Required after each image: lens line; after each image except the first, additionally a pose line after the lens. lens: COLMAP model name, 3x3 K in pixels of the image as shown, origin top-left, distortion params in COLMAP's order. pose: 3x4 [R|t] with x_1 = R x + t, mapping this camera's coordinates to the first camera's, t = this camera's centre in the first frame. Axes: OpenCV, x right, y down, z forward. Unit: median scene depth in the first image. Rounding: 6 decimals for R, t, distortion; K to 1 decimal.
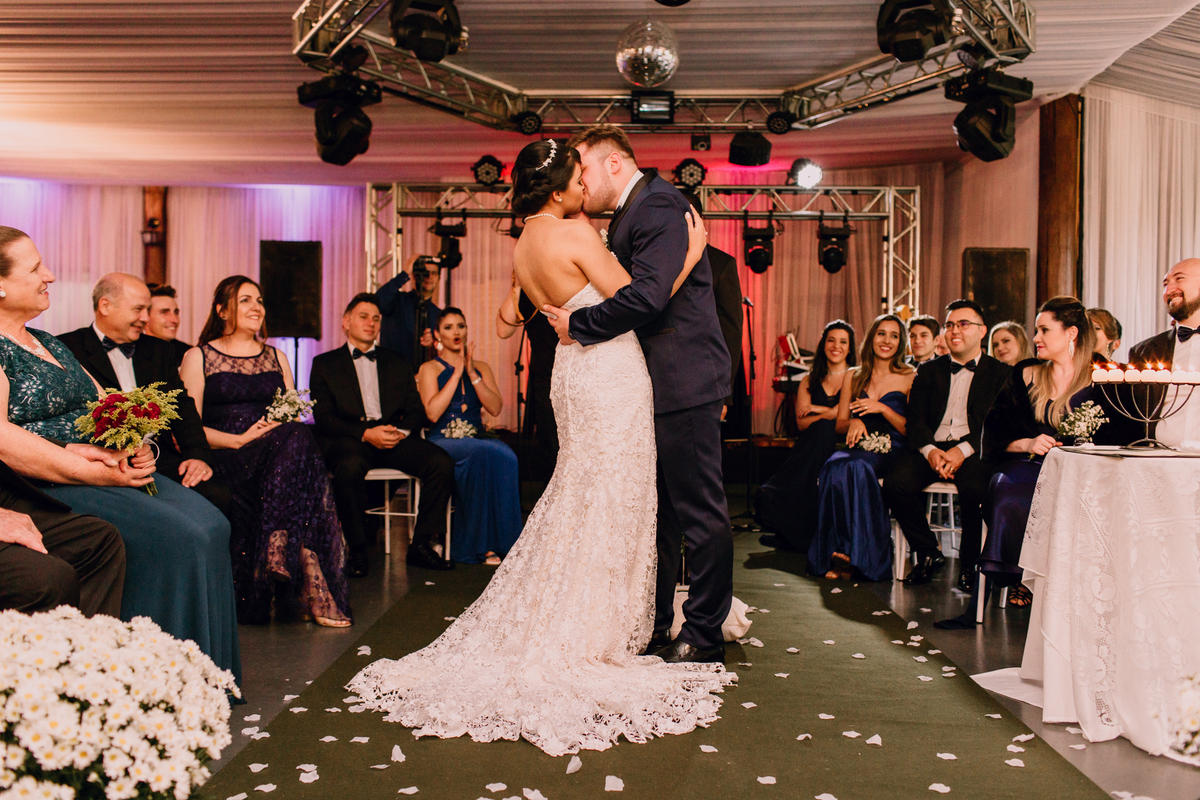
lens RADIAL K [[1263.1, 0, 600.0], [0, 1263.1, 400.0], [0, 0, 1]] dist [0.006389, 0.000988]
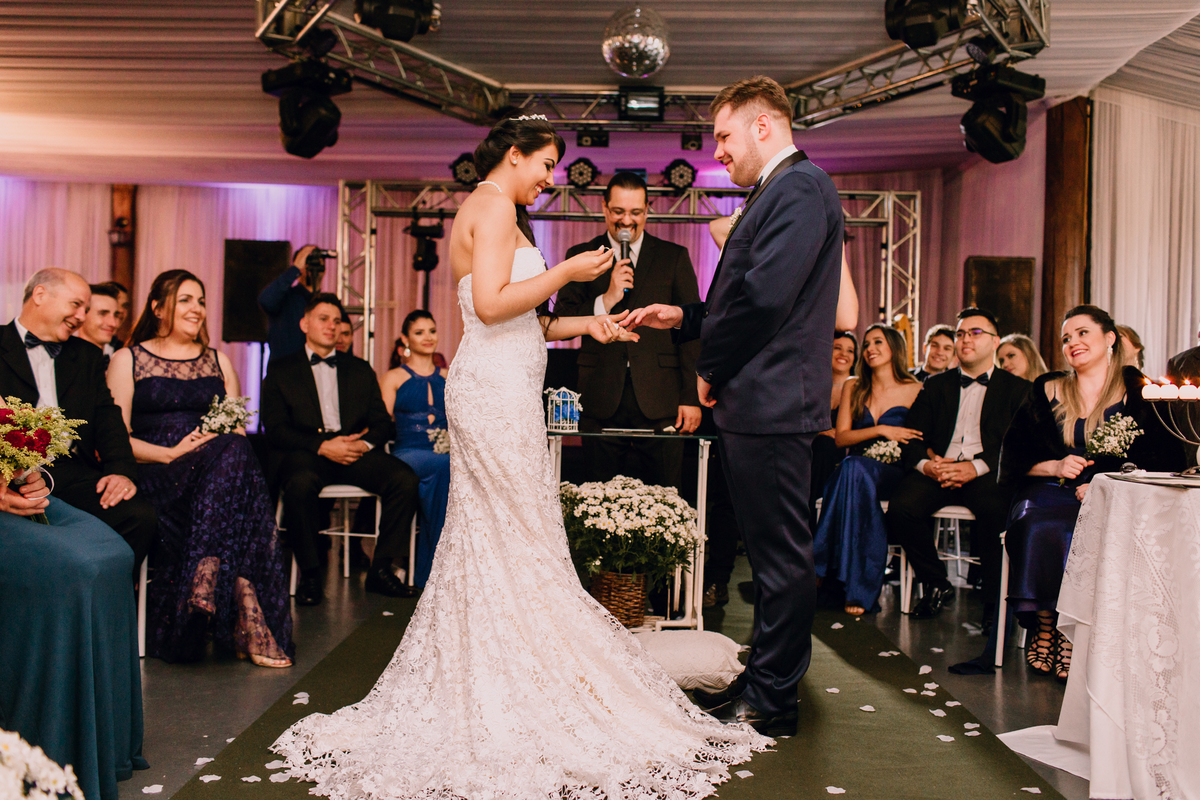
lens RADIAL K [[1203.0, 0, 600.0], [0, 1203.0, 400.0], [0, 0, 1]] dist [-0.003893, -0.002795]
pose [[0.999901, 0.011395, 0.008228, 0.006289], [-0.011324, 0.999899, -0.008632, -0.001385], [-0.008325, 0.008538, 0.999929, 0.107308]]
